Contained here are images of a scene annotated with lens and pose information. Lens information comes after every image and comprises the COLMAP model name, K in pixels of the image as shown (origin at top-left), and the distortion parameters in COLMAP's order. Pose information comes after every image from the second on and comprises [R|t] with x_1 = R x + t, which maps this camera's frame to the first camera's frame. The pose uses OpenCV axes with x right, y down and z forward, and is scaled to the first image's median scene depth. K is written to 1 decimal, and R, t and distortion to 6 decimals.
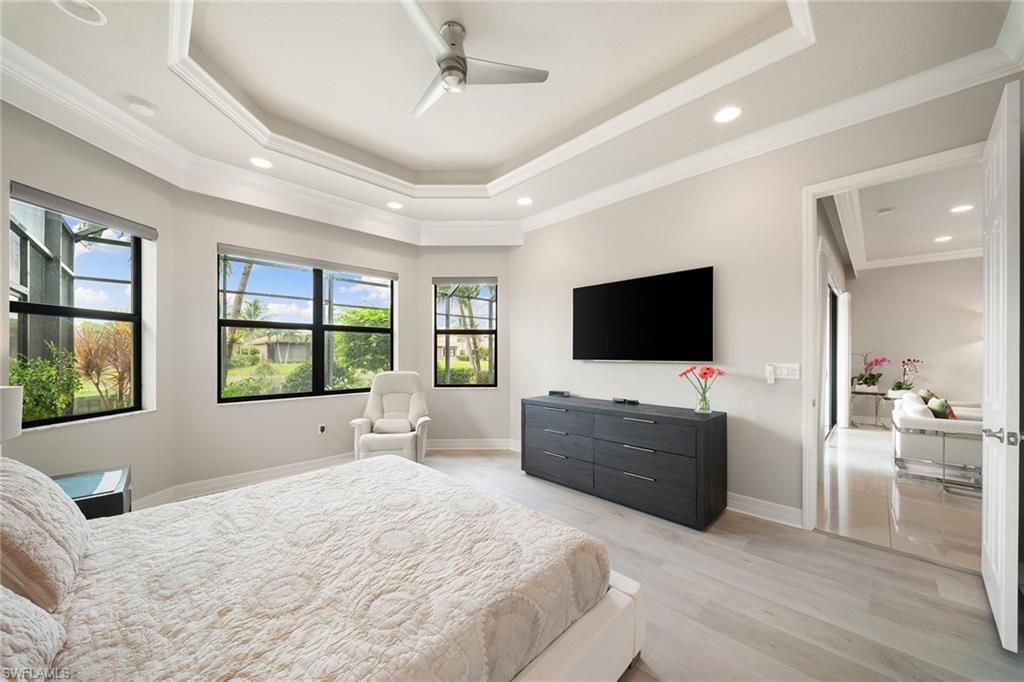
lens RADIAL K [[359.5, 0, 510.2], [0, 359.5, 352.8], [0, 0, 1]] dist [0.019549, -0.008396]
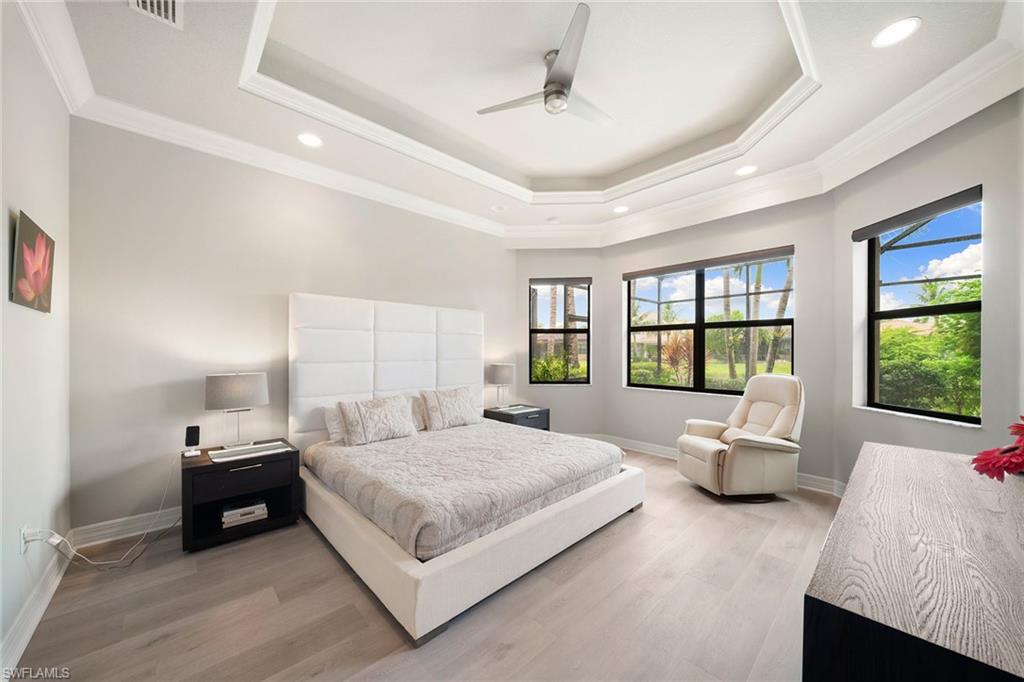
lens RADIAL K [[359.5, 0, 510.2], [0, 359.5, 352.8], [0, 0, 1]] dist [0.019549, -0.008396]
pose [[-0.028378, 0.006213, -0.999578, 0.606083], [0.002106, 0.999979, 0.006156, -0.001601], [0.999595, -0.001930, -0.028390, 0.570895]]
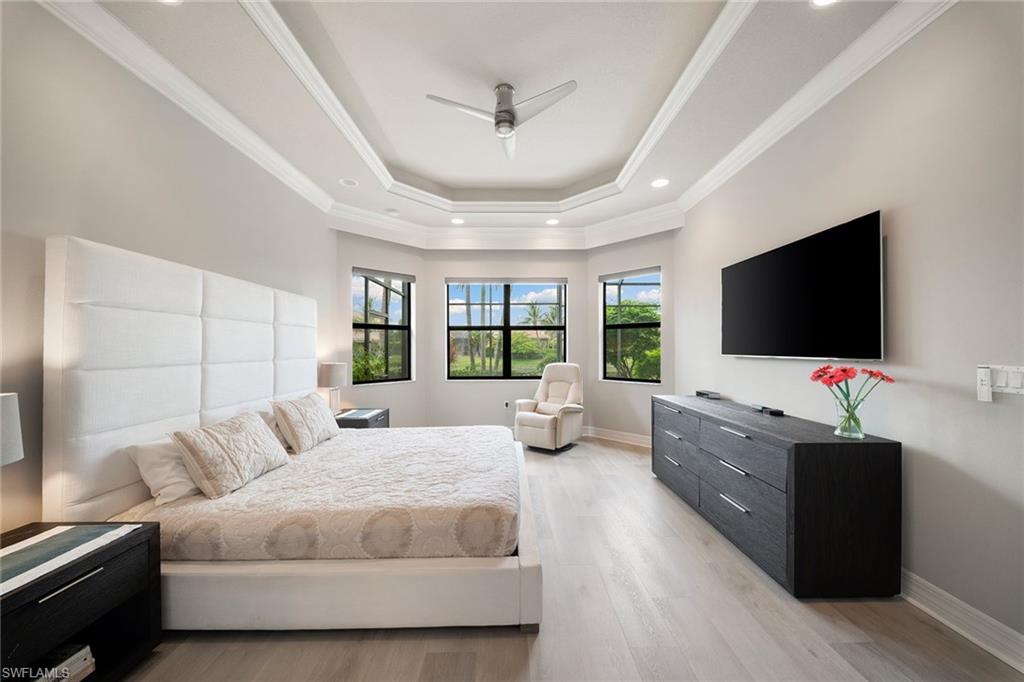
lens RADIAL K [[356.5, 0, 511.6], [0, 356.5, 345.7], [0, 0, 1]] dist [0.018184, -0.007780]
pose [[0.719265, -0.005044, -0.694718, 0.458139], [0.003652, 0.999987, -0.003479, -0.000417], [0.694727, -0.000035, 0.719274, 0.080724]]
